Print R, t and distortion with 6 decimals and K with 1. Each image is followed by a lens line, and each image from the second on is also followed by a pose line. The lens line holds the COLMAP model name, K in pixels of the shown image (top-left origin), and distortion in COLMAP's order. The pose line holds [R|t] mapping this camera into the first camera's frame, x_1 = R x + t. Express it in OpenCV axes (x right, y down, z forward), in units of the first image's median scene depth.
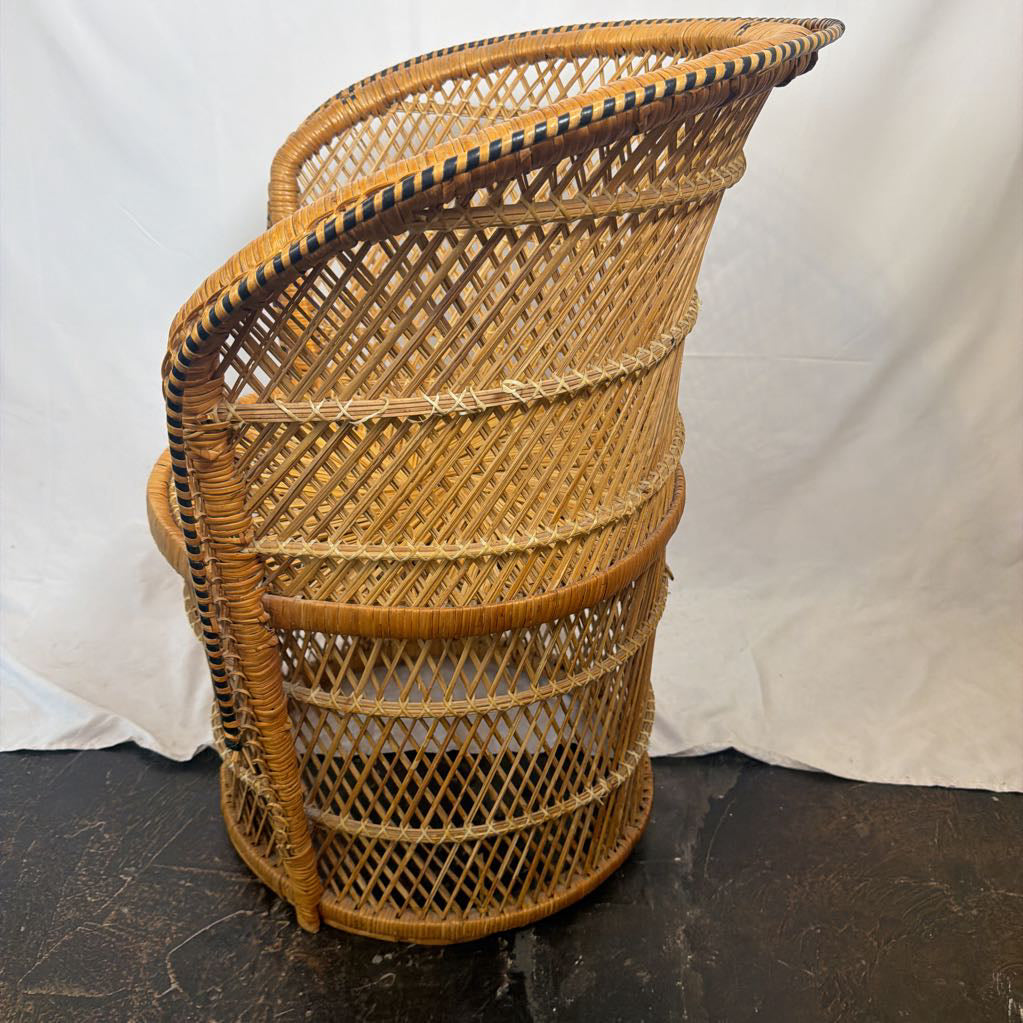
lens RADIAL K [[963.5, 0, 511.5], [0, 963.5, 518.2], [0, 0, 1]] dist [0.117014, -0.232709]
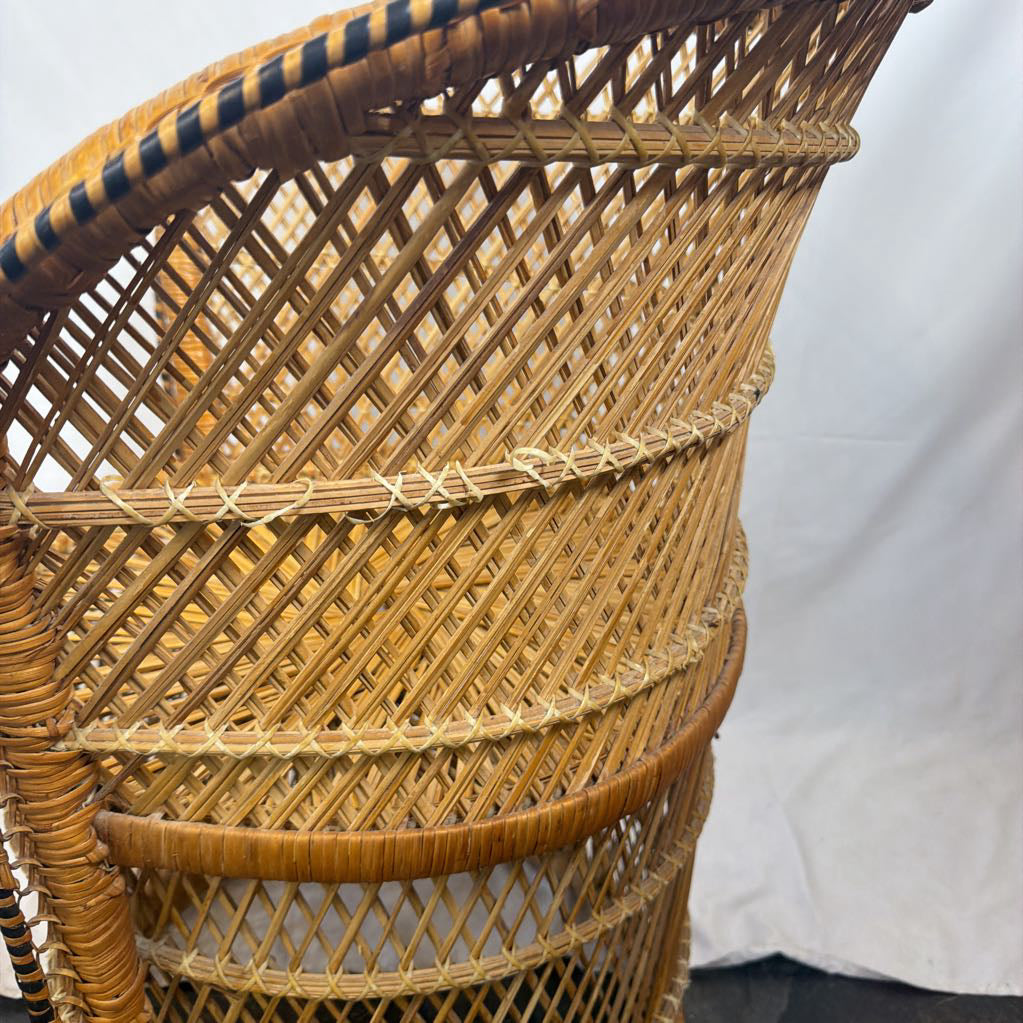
lens RADIAL K [[981.6, 0, 510.4], [0, 981.6, 504.4], [0, 0, 1]] dist [0.125922, -0.337308]
pose [[0.997807, -0.005157, 0.065983, -0.047604], [0.012415, 0.993846, -0.110076, -0.043352], [-0.065009, 0.110654, 0.991731, 0.403096]]
